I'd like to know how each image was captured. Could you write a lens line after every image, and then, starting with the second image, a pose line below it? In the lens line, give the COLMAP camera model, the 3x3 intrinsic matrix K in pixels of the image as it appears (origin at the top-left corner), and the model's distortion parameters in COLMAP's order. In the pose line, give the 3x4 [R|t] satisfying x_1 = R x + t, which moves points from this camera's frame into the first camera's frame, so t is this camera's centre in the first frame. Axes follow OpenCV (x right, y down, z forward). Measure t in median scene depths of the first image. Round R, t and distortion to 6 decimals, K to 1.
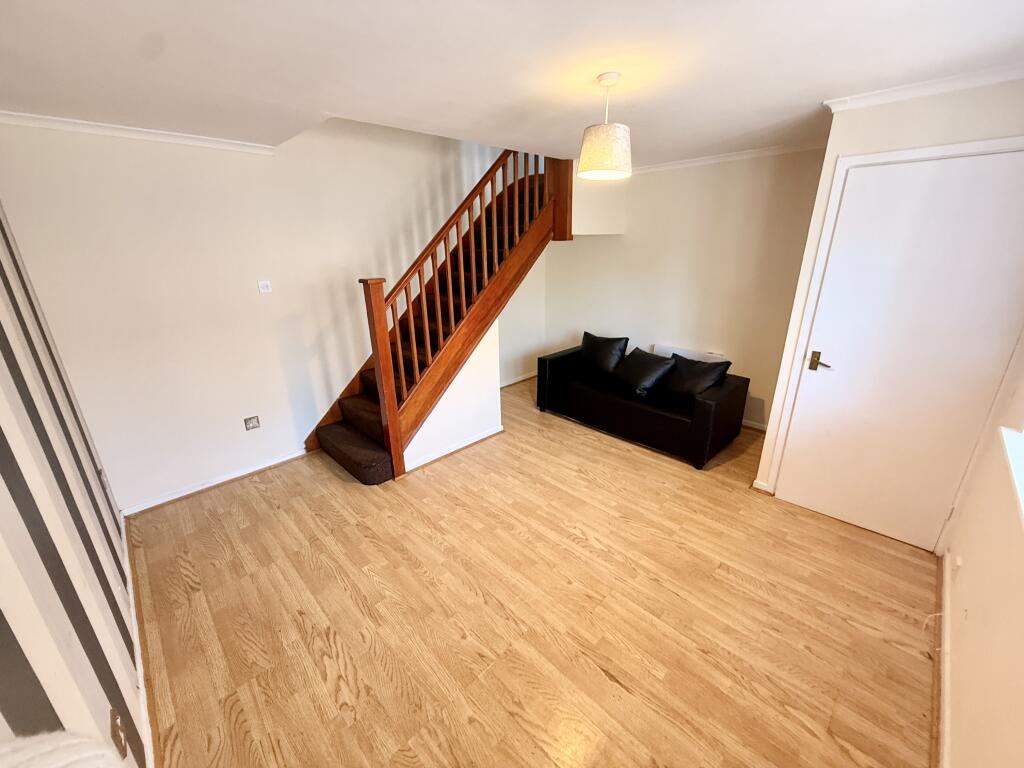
lens RADIAL K [[409.7, 0, 512.0], [0, 409.7, 381.1], [0, 0, 1]] dist [0.001045, 0.000221]
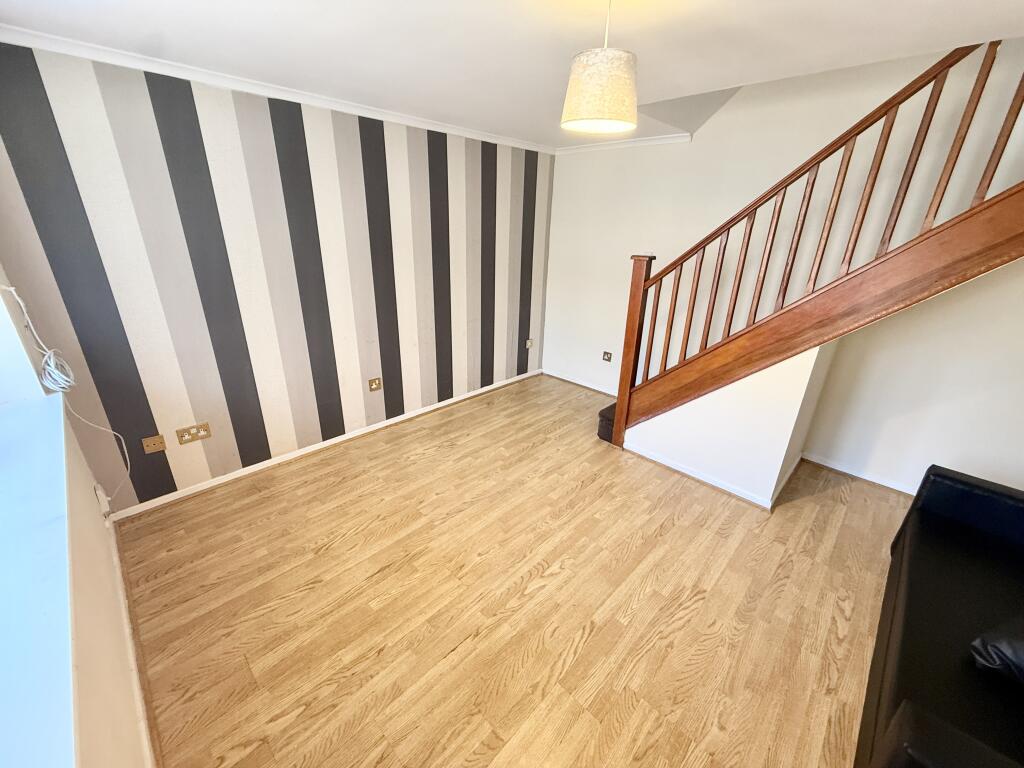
lens RADIAL K [[409.7, 0, 511.3], [0, 409.7, 383.2], [0, 0, 1]] dist [0.001045, 0.000221]
pose [[0.013542, 0.382769, -0.923745, 0.860890], [-0.342565, 0.869698, 0.355351, -0.259033], [0.939396, 0.311631, 0.142901, 0.730353]]
